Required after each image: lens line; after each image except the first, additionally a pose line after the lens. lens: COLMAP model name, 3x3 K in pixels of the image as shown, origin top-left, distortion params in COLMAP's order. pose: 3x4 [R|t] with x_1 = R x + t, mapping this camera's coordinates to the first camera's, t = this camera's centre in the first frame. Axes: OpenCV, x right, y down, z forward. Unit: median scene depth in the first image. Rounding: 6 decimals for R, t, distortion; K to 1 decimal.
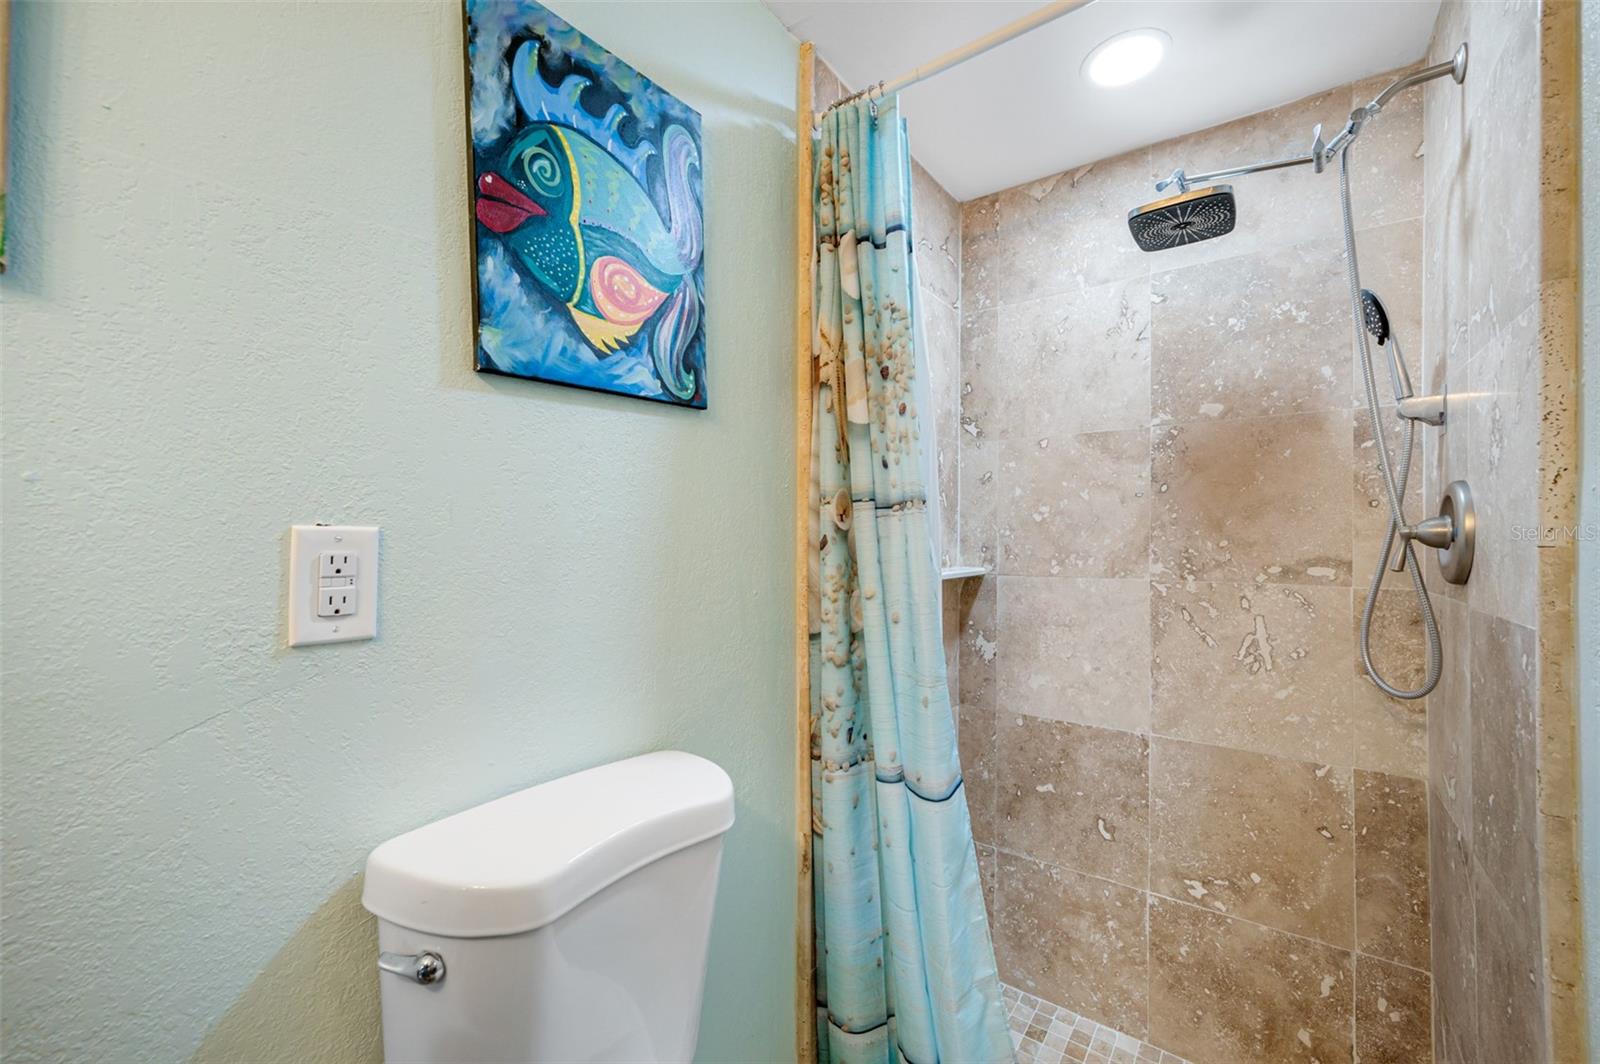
lens RADIAL K [[652.9, 0, 800.2], [0, 652.9, 532.7], [0, 0, 1]] dist [-0.001501, -0.000182]
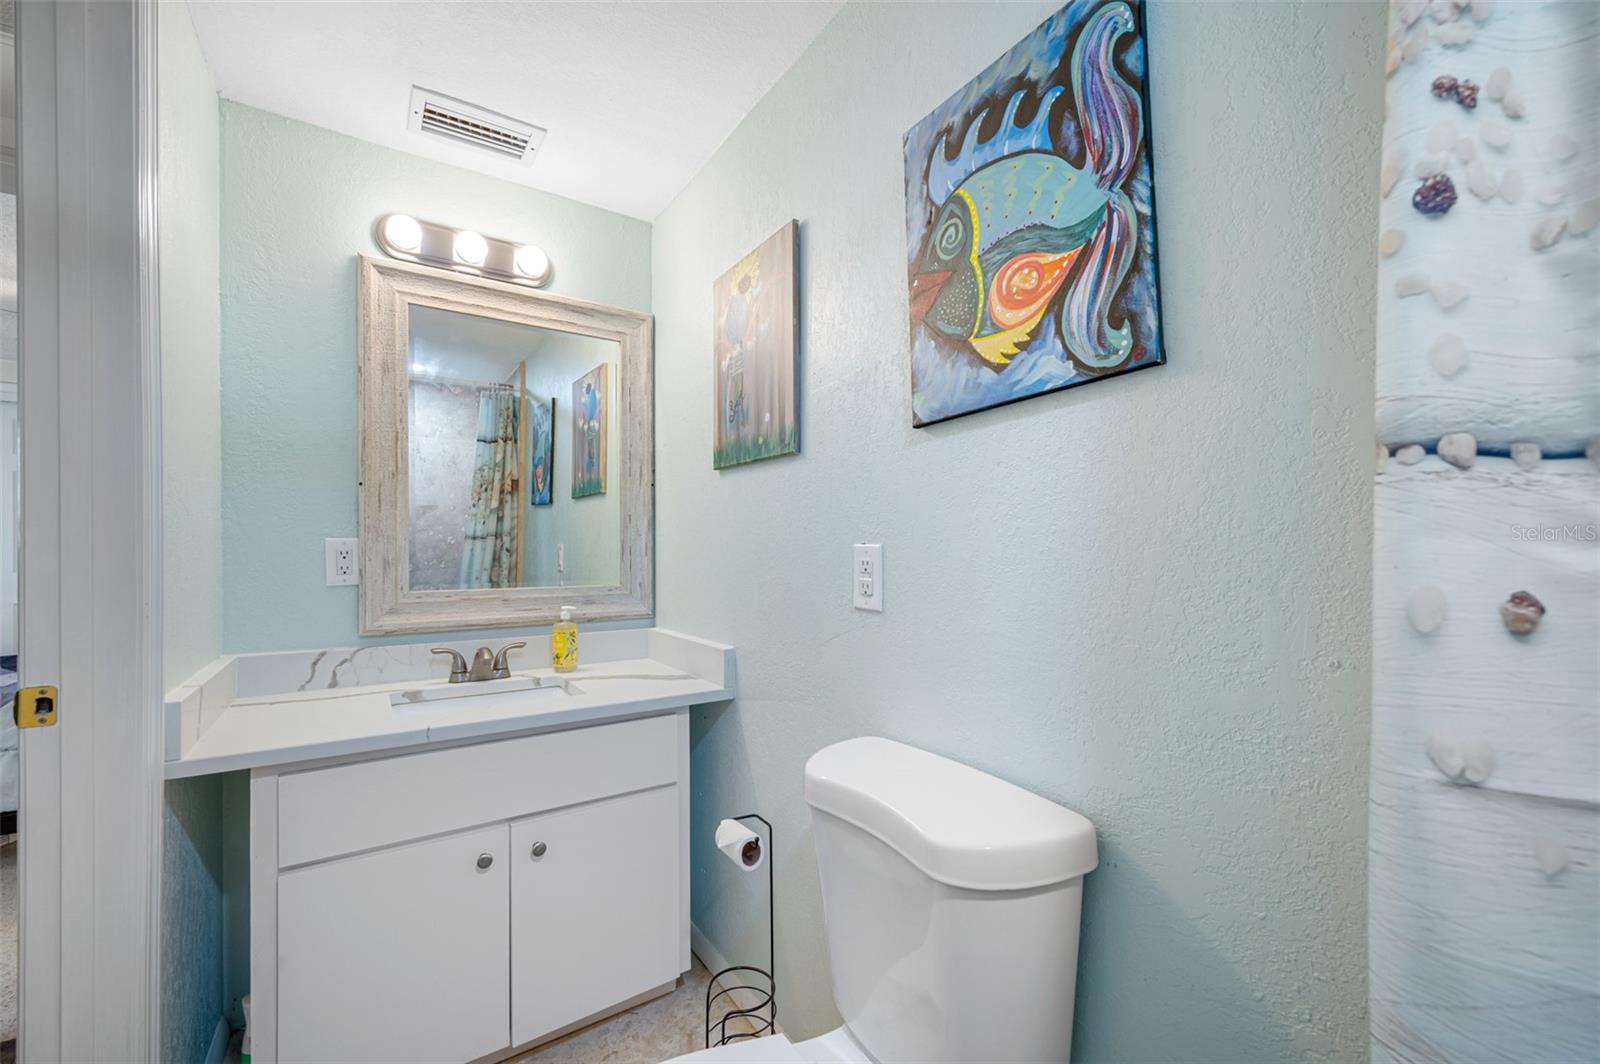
lens RADIAL K [[652.9, 0, 801.1], [0, 652.9, 545.4], [0, 0, 1]] dist [-0.001501, -0.000182]
pose [[-0.345314, -0.000279, -0.938487, 0.748324], [0.006572, 0.999975, -0.002715, -0.001813], [0.938464, -0.007105, -0.345303, 1.077519]]
